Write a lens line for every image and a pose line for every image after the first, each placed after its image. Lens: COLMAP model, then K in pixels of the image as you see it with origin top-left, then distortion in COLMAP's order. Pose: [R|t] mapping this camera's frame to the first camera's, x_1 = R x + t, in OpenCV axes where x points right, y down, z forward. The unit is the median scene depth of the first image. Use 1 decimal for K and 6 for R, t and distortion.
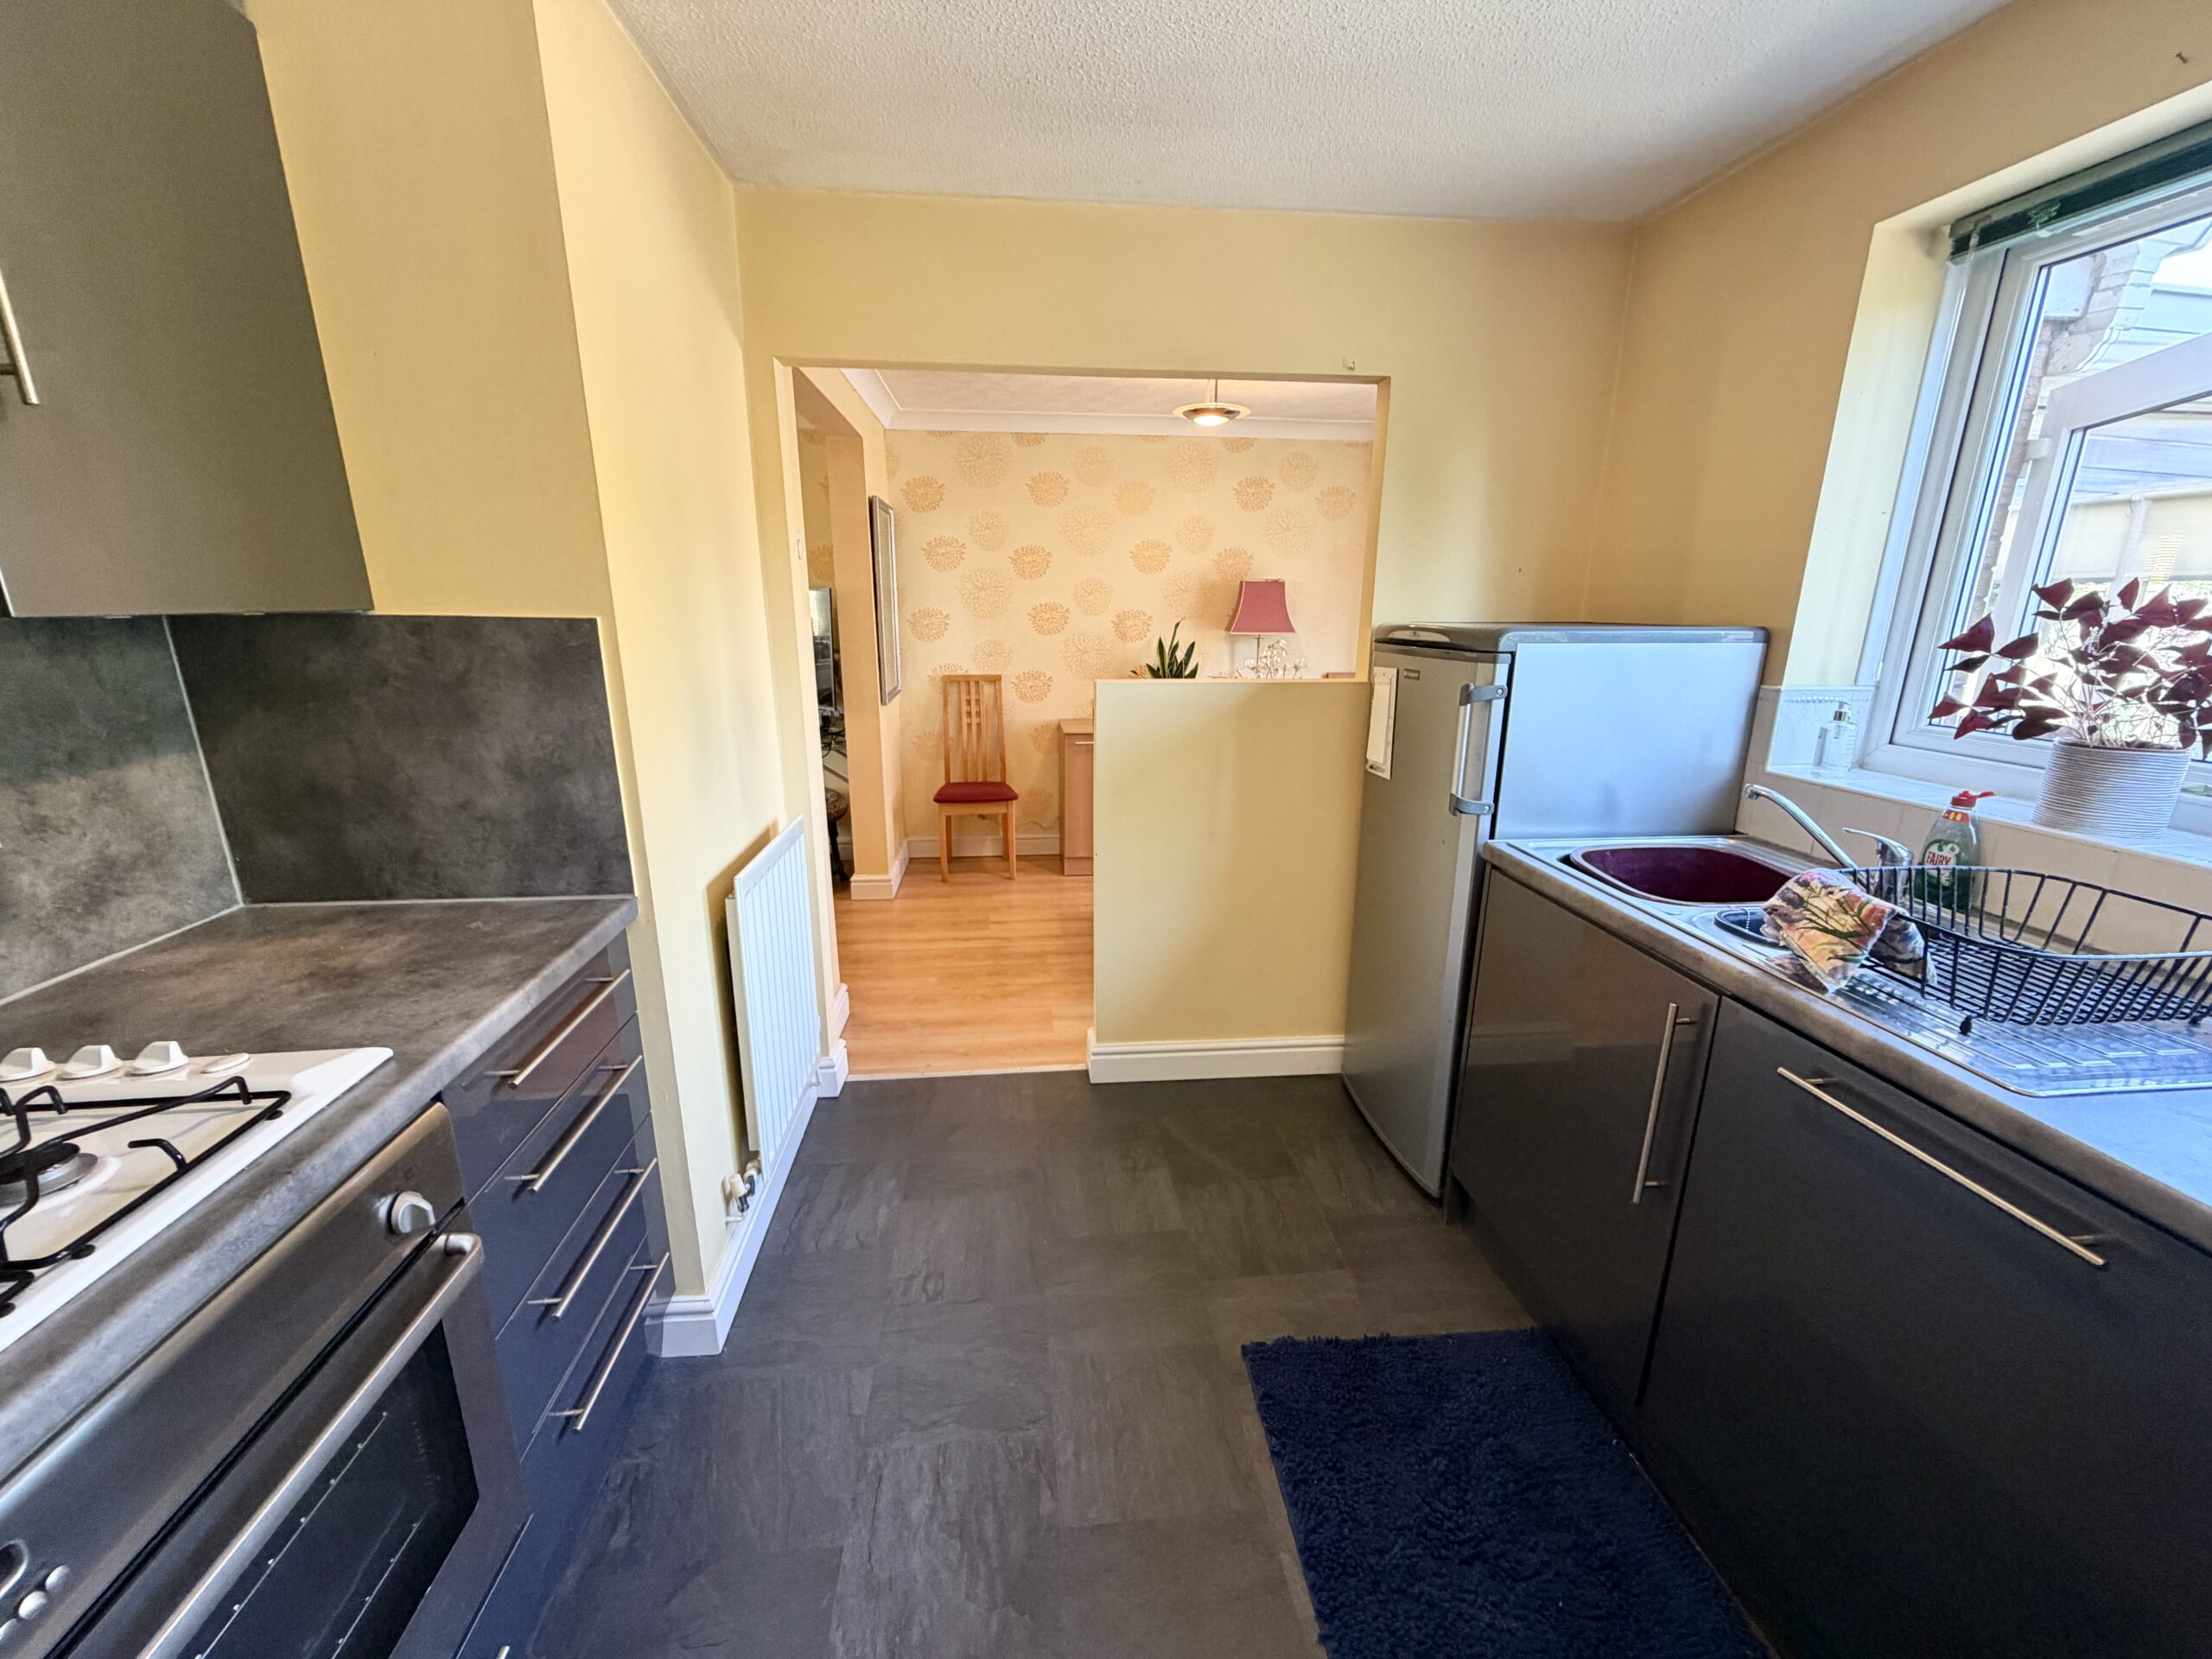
lens RADIAL K [[879.1, 0, 1096.9], [0, 879.1, 831.0], [0, 0, 1]] dist [0.001067, -0.000518]
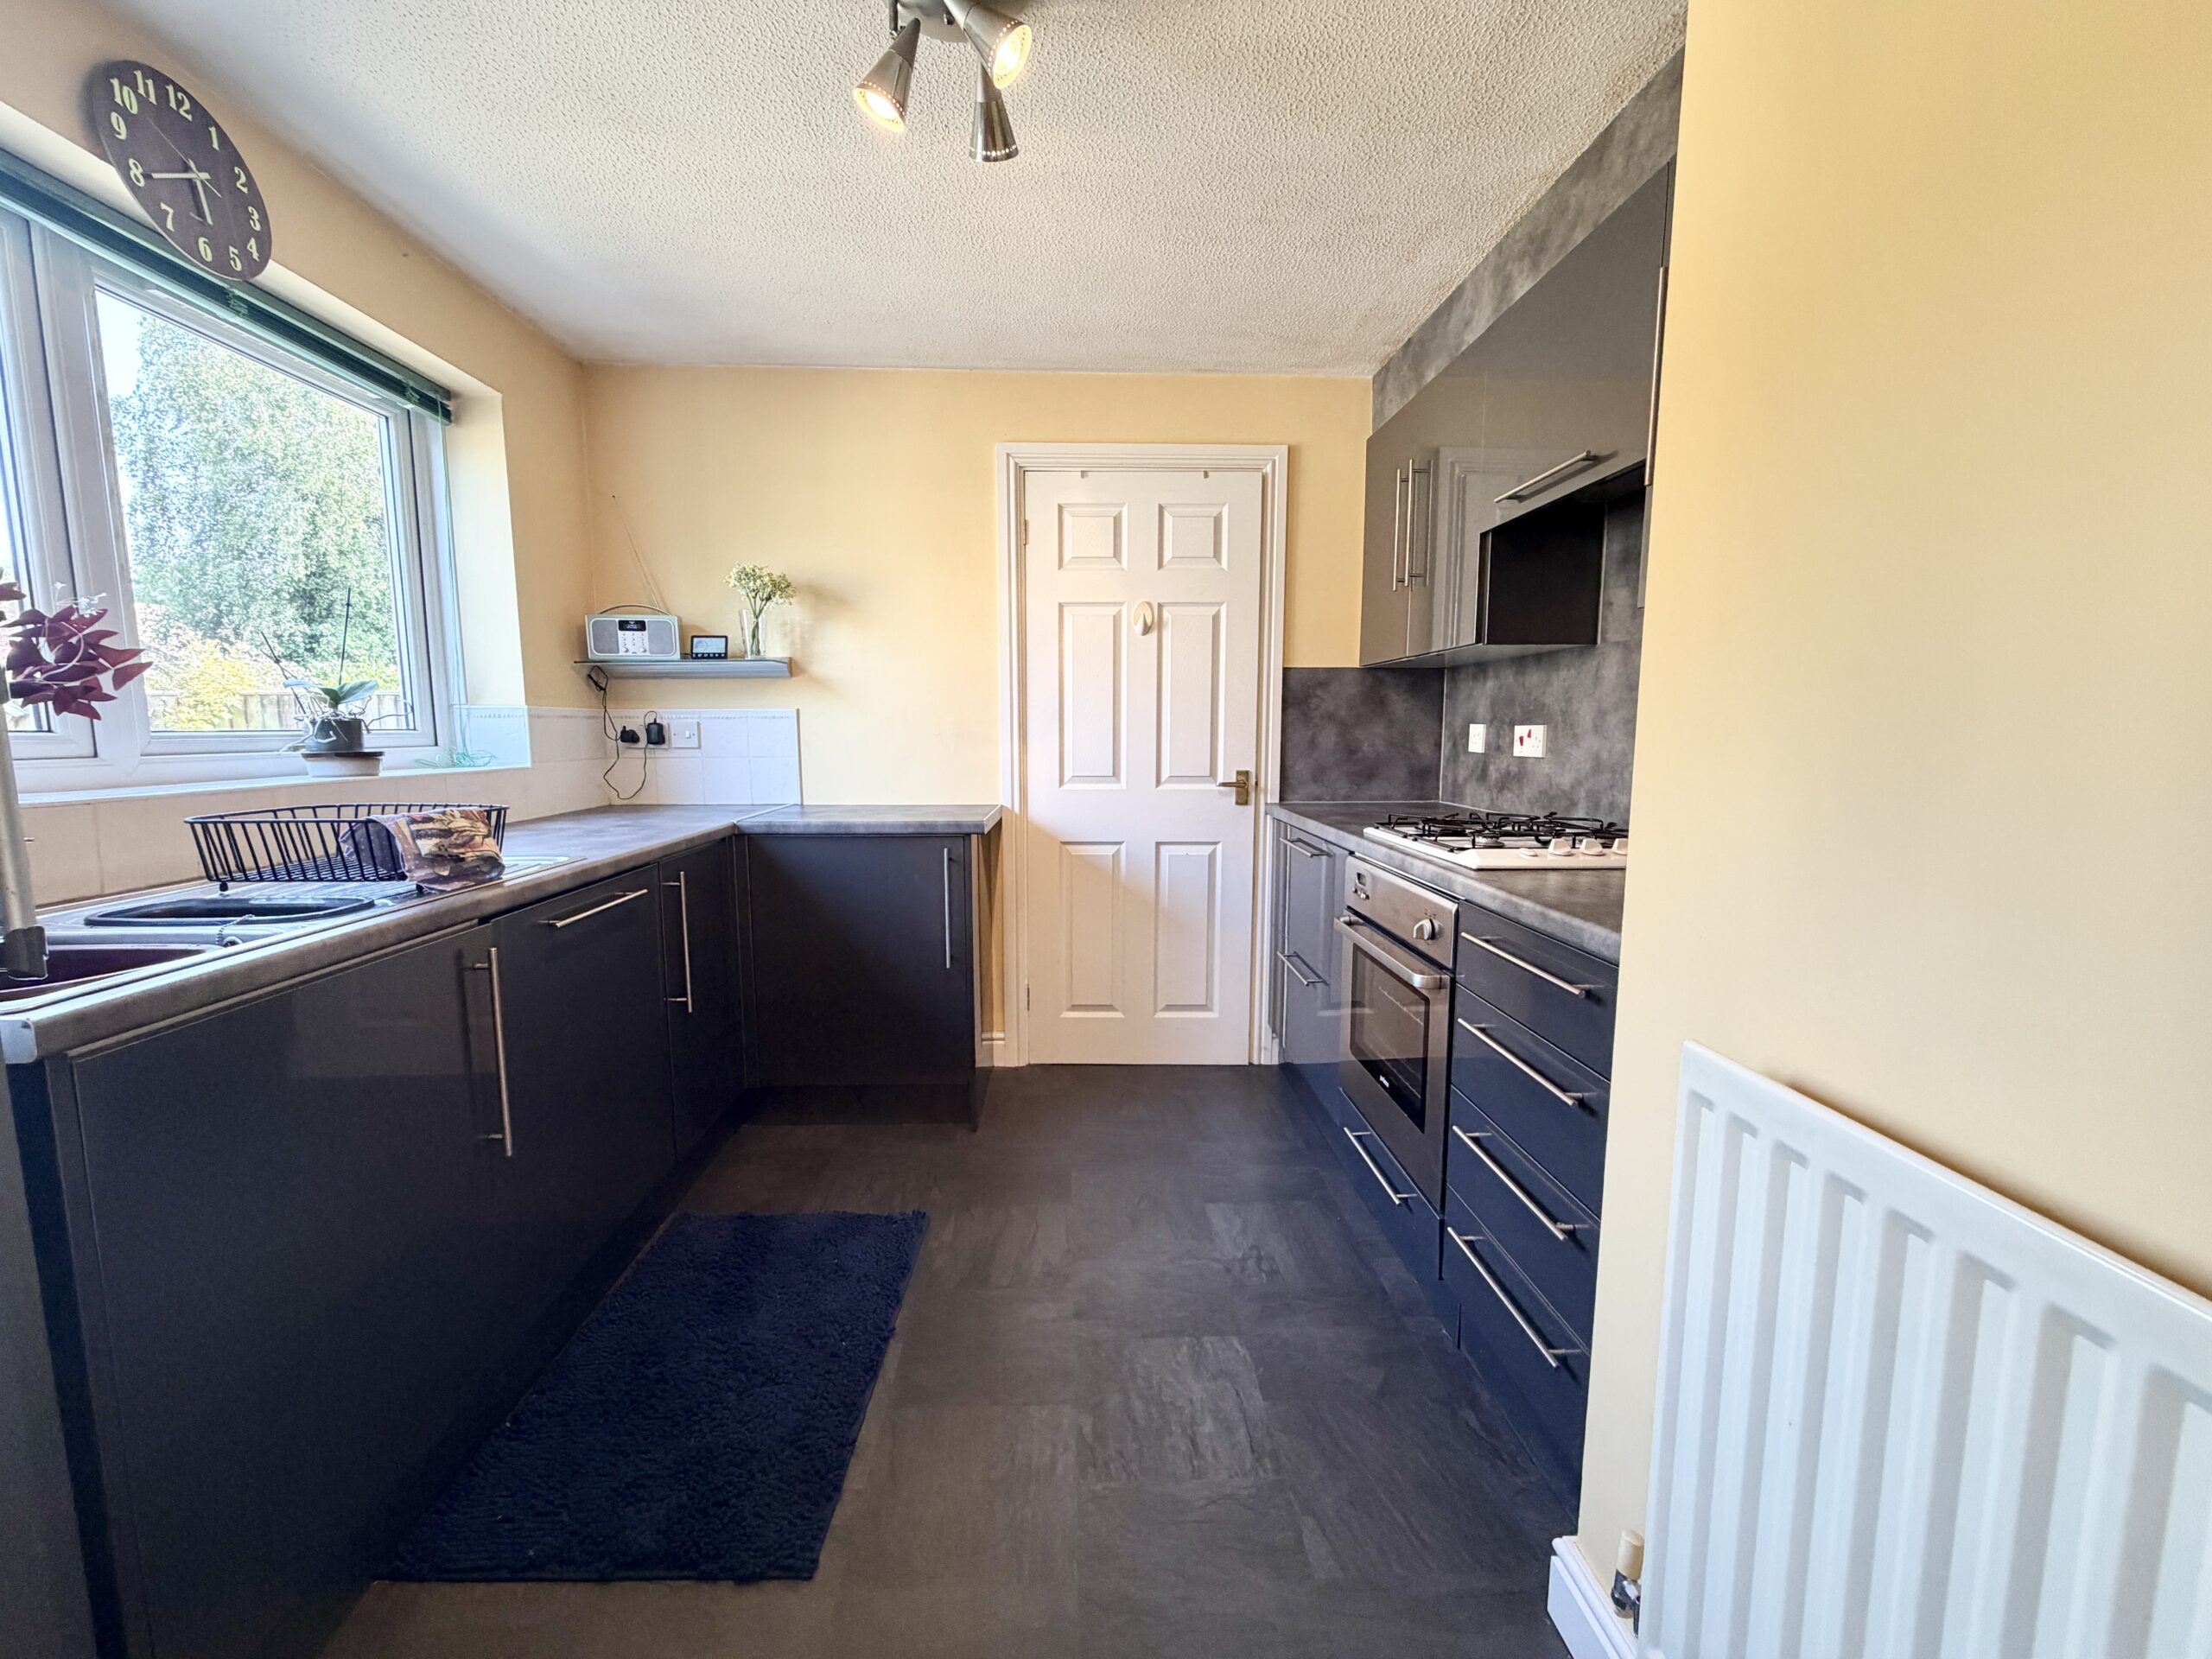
lens RADIAL K [[879.1, 0, 1092.9], [0, 879.1, 829.7], [0, 0, 1]] dist [0.001067, -0.000518]
pose [[-0.997482, -0.013263, 0.069671, -0.039224], [0.012952, 0.931773, 0.362811, -0.088104], [-0.069730, 0.362800, -0.929255, 0.524920]]
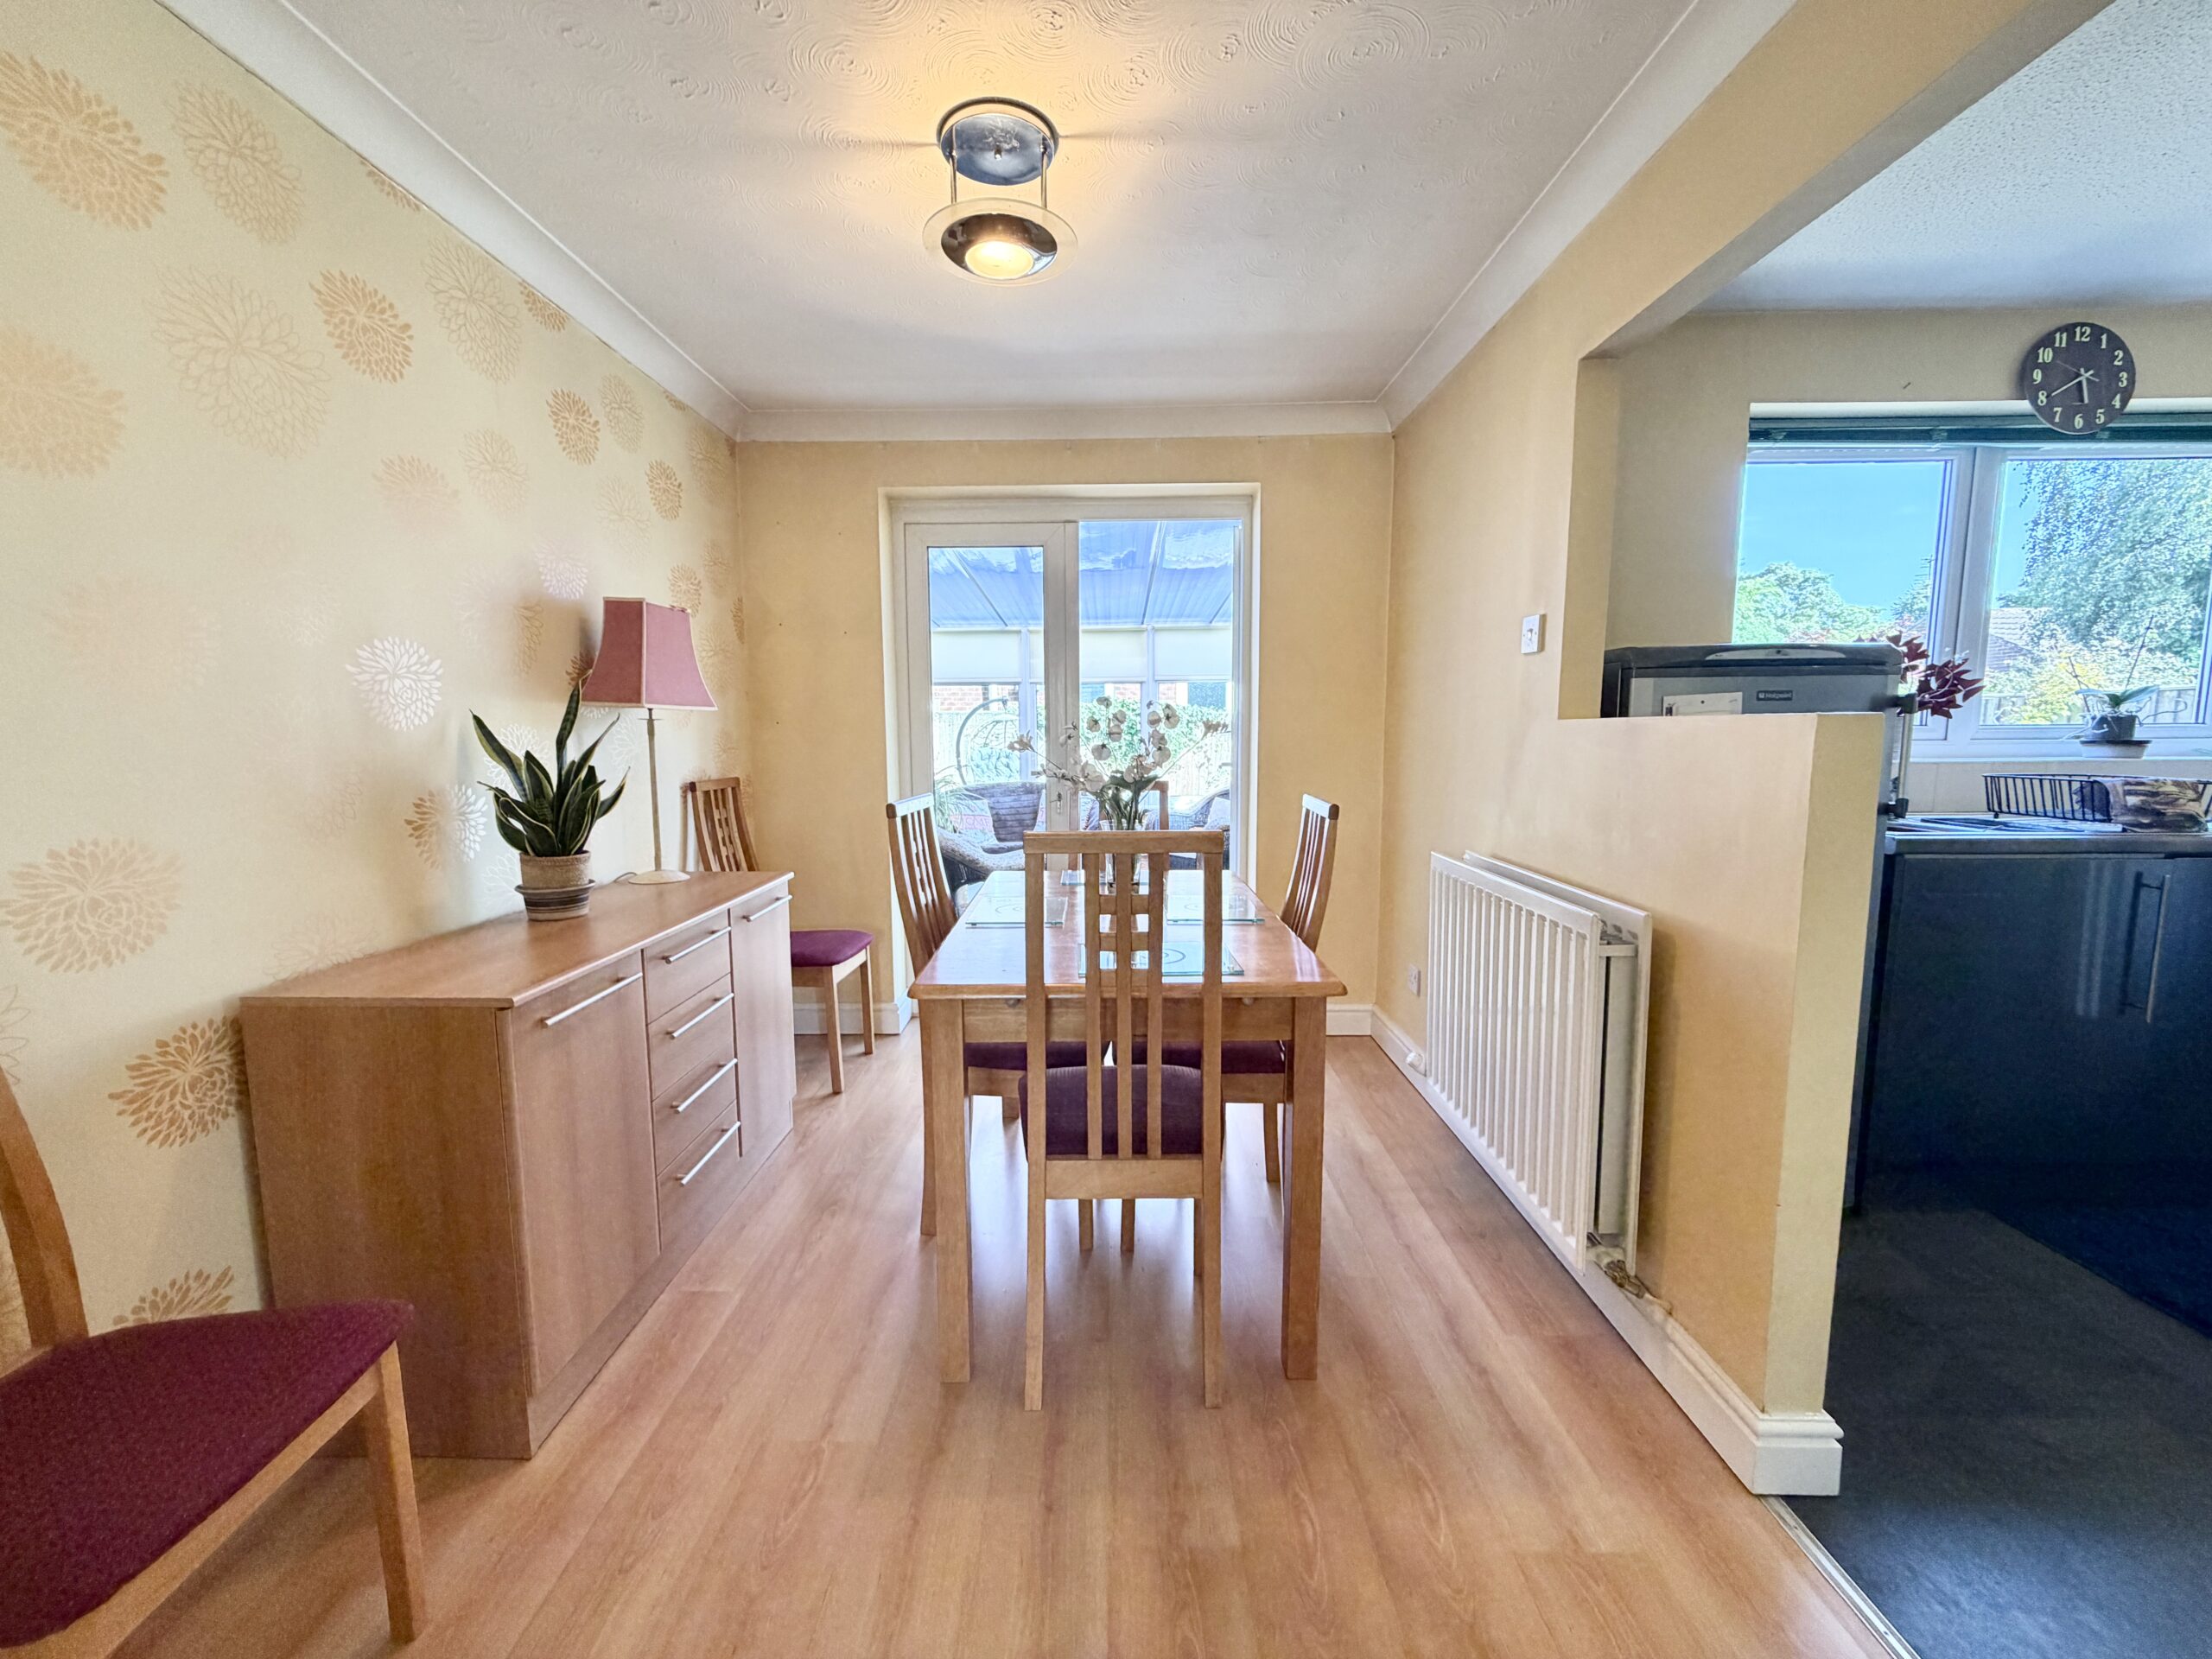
lens RADIAL K [[879.1, 0, 1099.5], [0, 879.1, 828.8], [0, 0, 1]] dist [0.001067, -0.000518]
pose [[0.116260, -0.116515, 0.986361, -0.291601], [0.258125, 0.962516, 0.083274, -0.135542], [-0.959091, 0.244923, 0.141978, 0.705361]]
